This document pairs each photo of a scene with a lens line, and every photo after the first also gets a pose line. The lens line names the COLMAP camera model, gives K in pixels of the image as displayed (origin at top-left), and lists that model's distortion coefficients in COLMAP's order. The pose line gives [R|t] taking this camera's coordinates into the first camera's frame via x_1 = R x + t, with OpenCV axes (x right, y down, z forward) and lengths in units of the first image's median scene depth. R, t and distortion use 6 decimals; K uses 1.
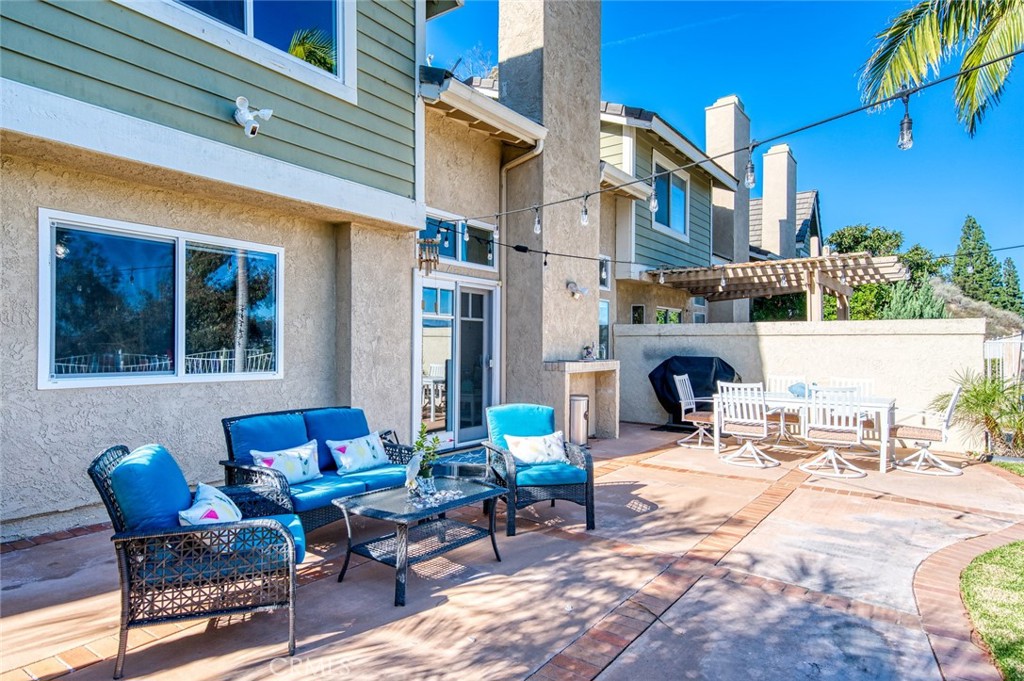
lens RADIAL K [[614.8, 0, 512.0], [0, 614.8, 340.5], [0, 0, 1]] dist [0.029512, -0.000210]
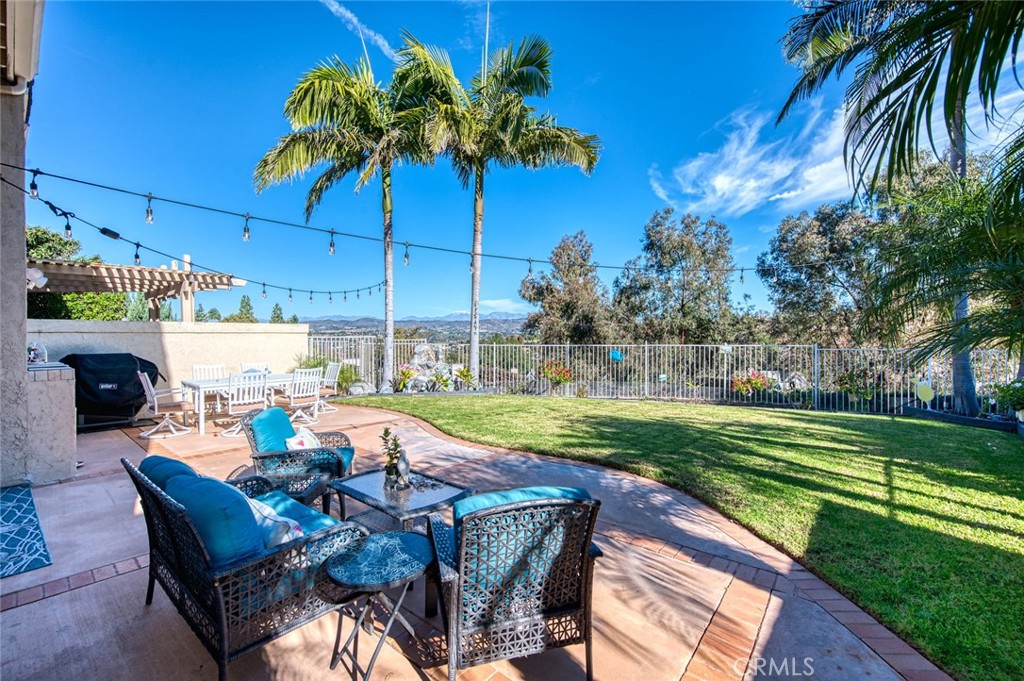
lens RADIAL K [[445.6, 0, 507.5], [0, 445.6, 331.3], [0, 0, 1]] dist [-0.016409, 0.000012]
pose [[0.047960, -0.003139, 0.998844, -0.394166], [0.001151, 0.999995, 0.003087, -0.012756], [-0.998849, 0.001002, 0.047963, 0.323445]]
